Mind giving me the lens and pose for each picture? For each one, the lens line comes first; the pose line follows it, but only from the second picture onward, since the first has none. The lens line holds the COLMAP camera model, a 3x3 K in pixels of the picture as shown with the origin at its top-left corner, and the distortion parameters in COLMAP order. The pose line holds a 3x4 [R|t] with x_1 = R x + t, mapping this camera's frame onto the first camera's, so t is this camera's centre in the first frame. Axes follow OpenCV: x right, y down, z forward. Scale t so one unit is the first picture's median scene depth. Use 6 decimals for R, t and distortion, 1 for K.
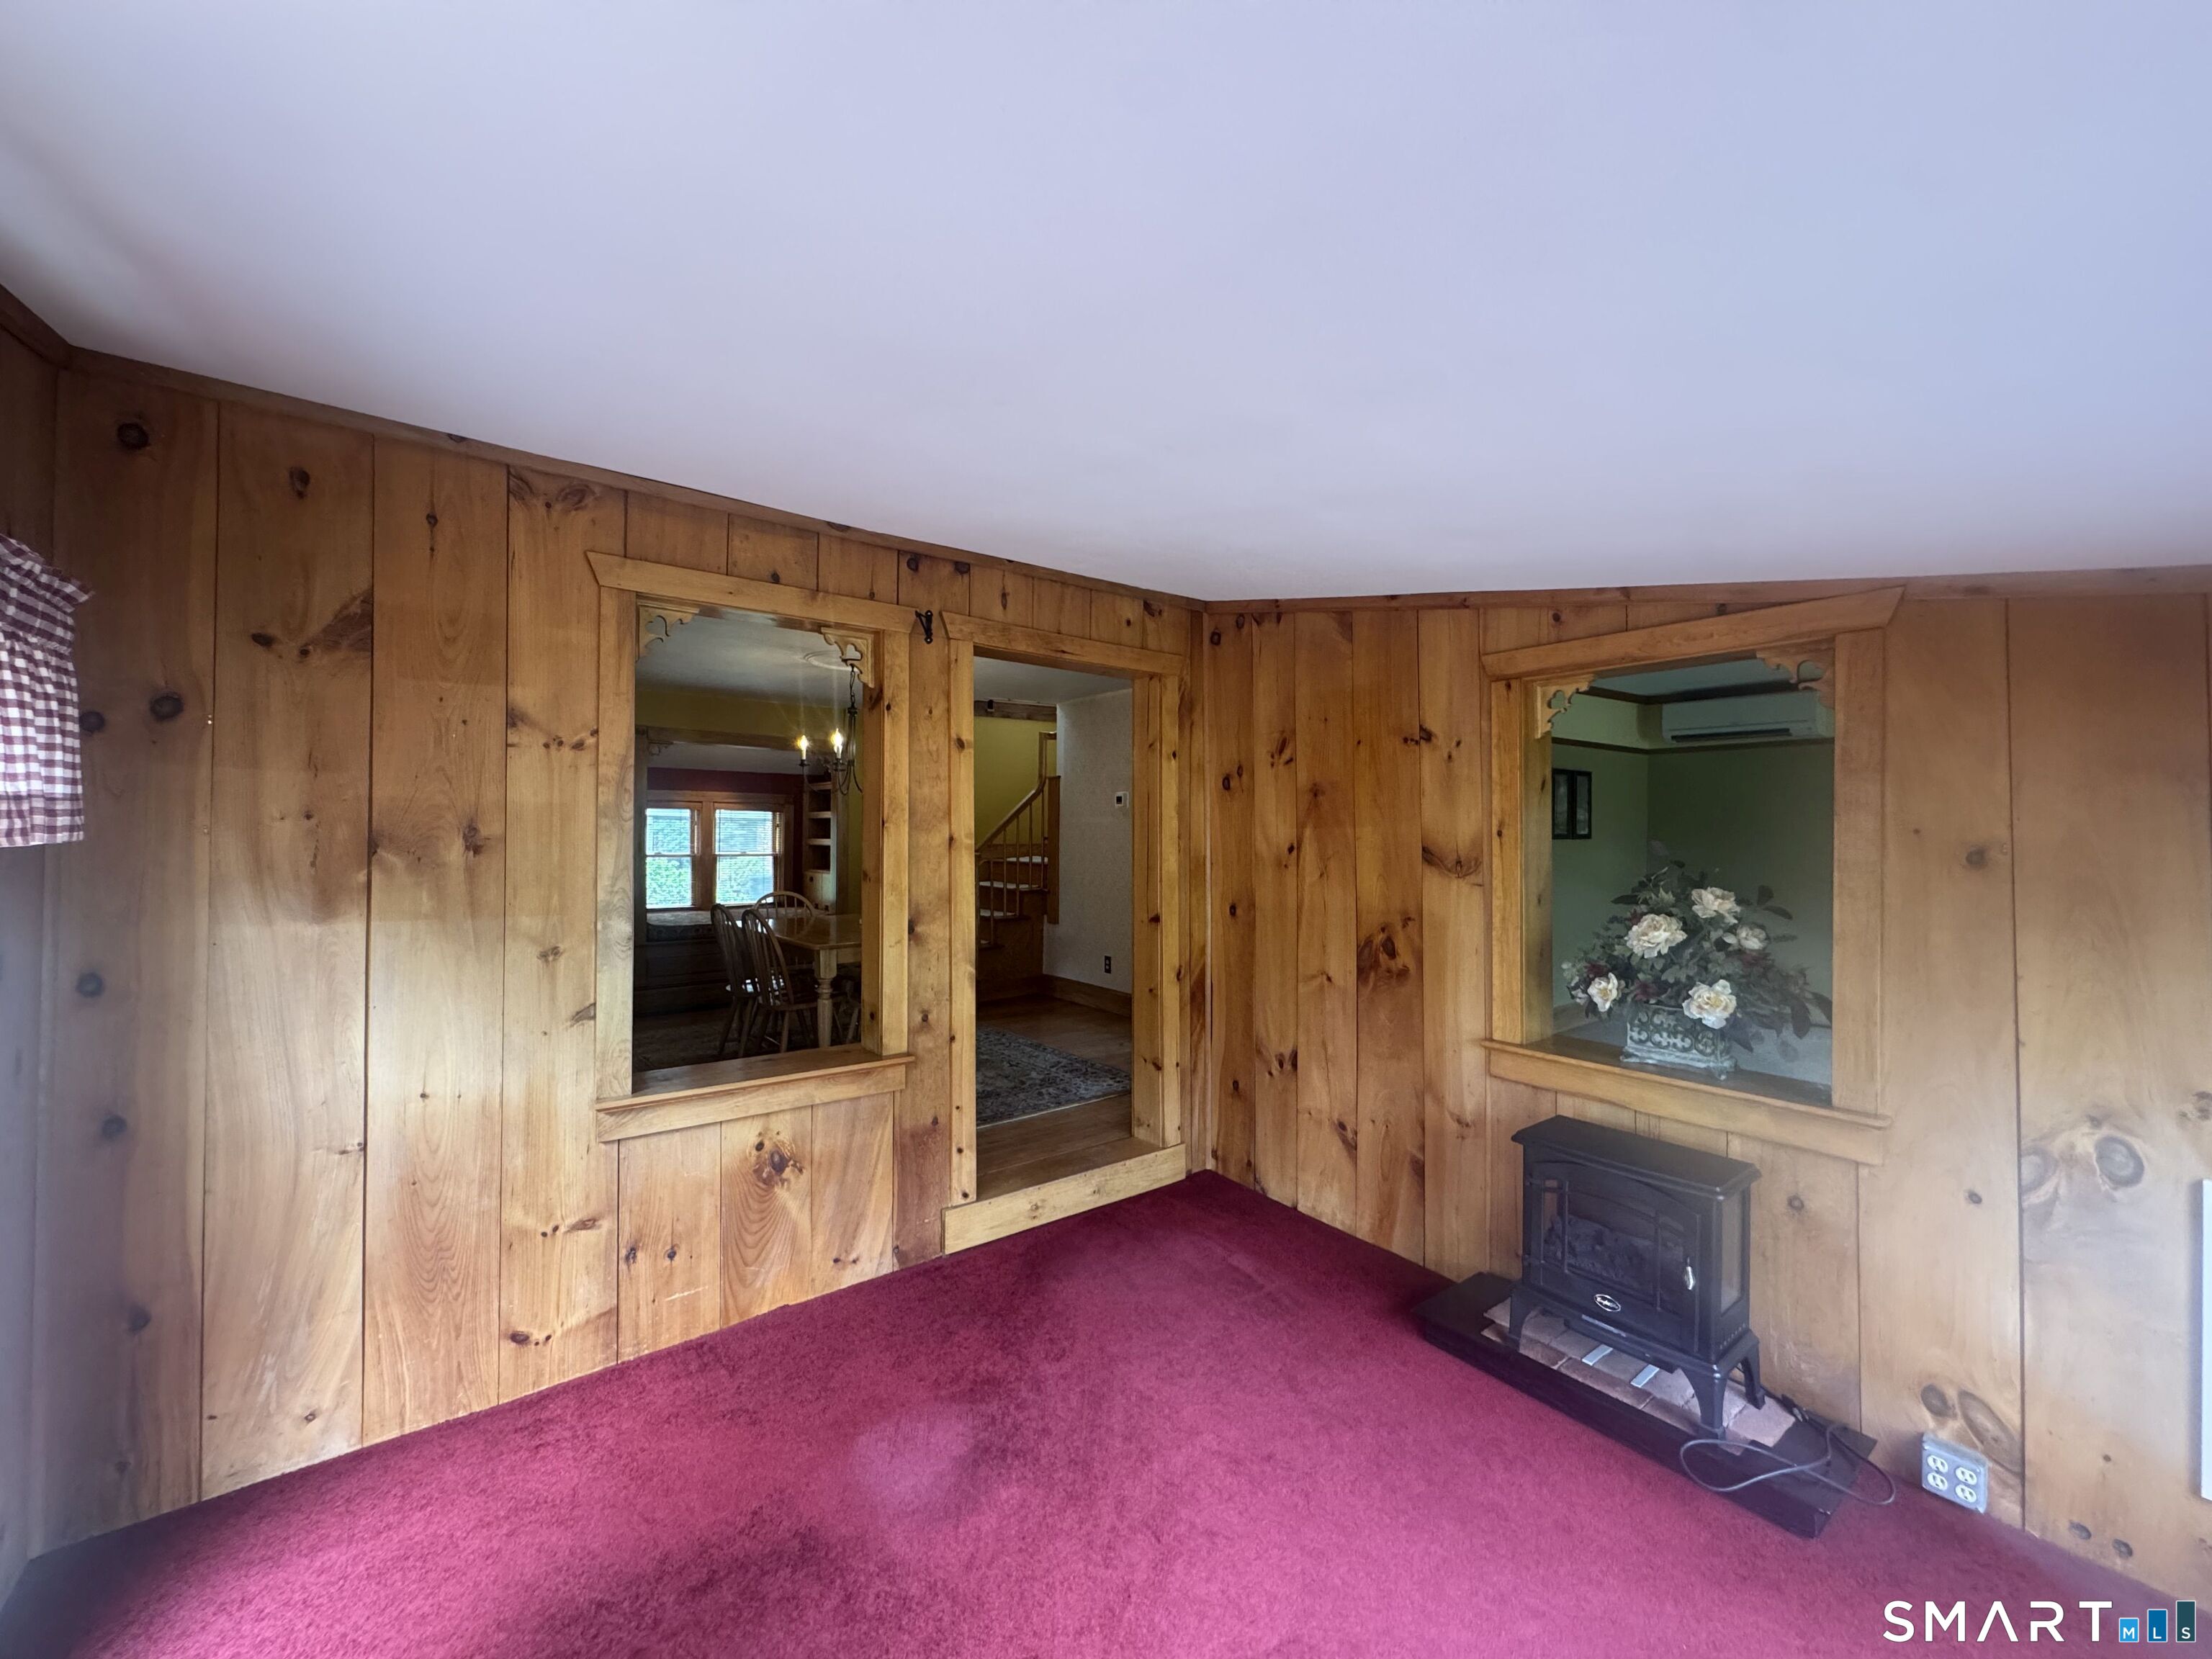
lens RADIAL K [[889.3, 0, 1106.0], [0, 889.3, 829.5], [0, 0, 1]] dist [-0.002043, 0.000378]
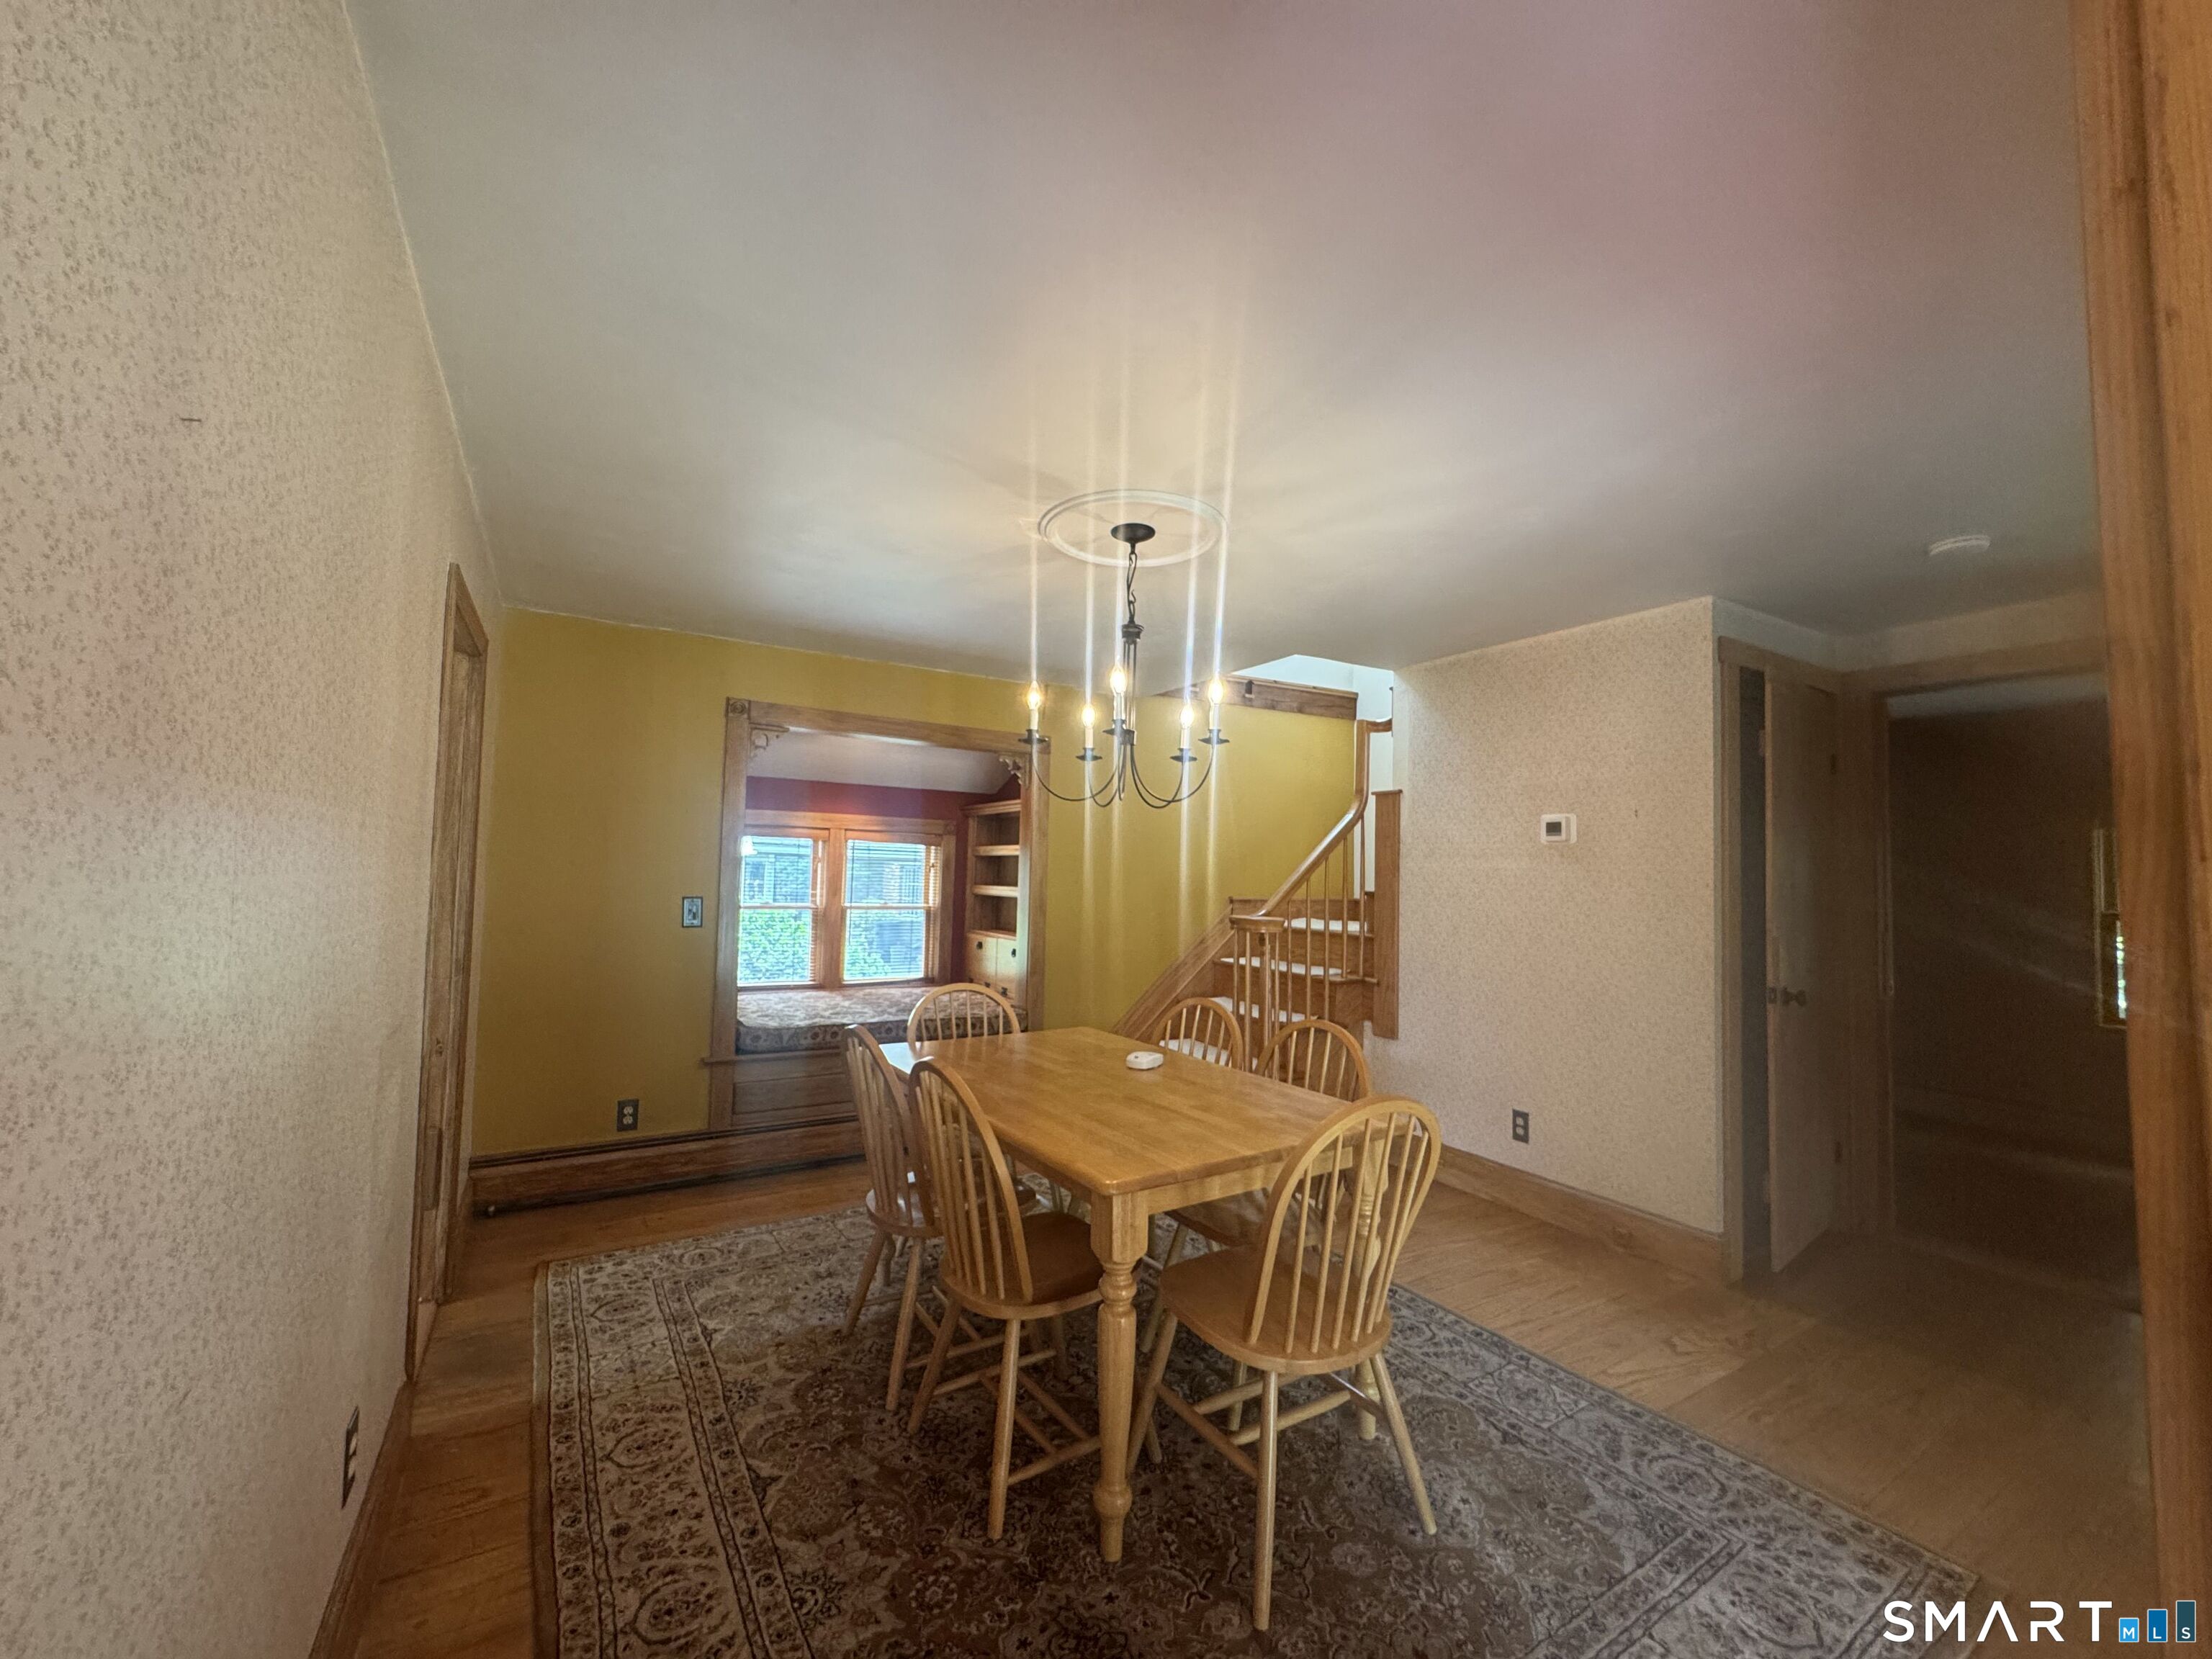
lens RADIAL K [[889.3, 0, 1106.0], [0, 889.3, 829.5], [0, 0, 1]] dist [-0.002043, 0.000378]
pose [[0.992642, 0.011681, -0.120525, -0.172989], [-0.017756, 0.998618, -0.049458, -0.000669], [0.119781, 0.051234, 0.991477, 0.374857]]
